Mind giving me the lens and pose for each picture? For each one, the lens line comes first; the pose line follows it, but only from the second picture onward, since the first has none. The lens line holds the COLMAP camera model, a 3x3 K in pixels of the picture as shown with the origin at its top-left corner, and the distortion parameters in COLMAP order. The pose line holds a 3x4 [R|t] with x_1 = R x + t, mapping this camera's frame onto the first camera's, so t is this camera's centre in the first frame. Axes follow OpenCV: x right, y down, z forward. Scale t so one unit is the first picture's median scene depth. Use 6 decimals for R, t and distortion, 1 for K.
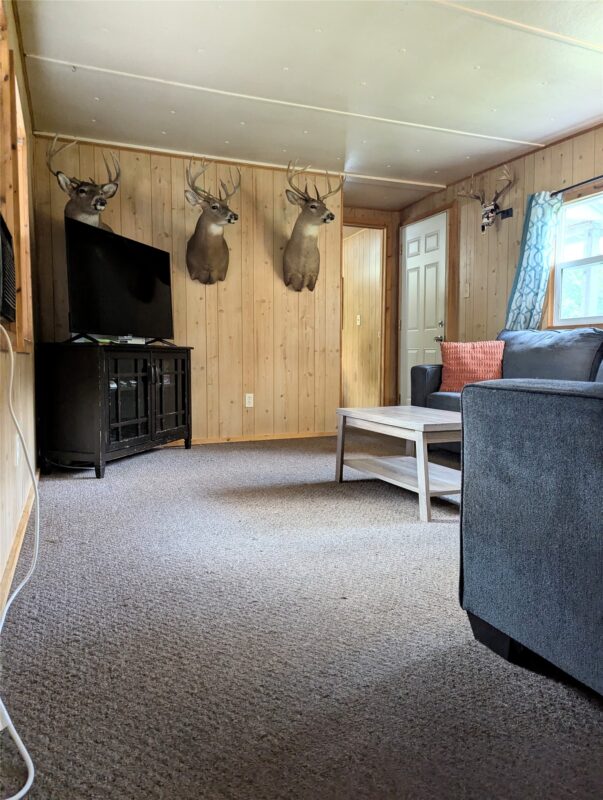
lens RADIAL K [[561.8, 0, 295.7], [0, 561.8, 387.8], [0, 0, 1]] dist [0.061786, -0.057093]
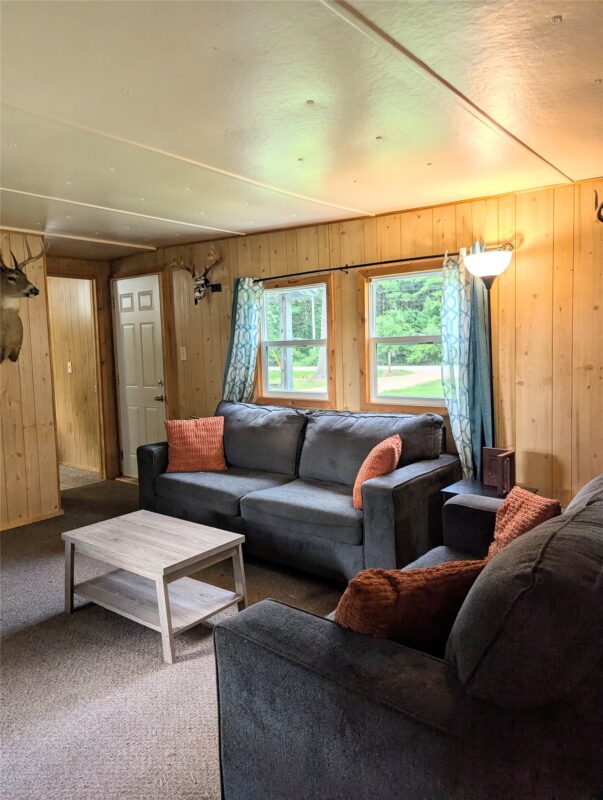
lens RADIAL K [[561.8, 0, 295.7], [0, 561.8, 387.8], [0, 0, 1]] dist [0.061786, -0.057093]
pose [[0.877241, -0.062456, 0.475969, -0.013724], [0.060479, 0.997979, 0.019486, -0.138980], [-0.476225, 0.011692, 0.879246, -0.000166]]
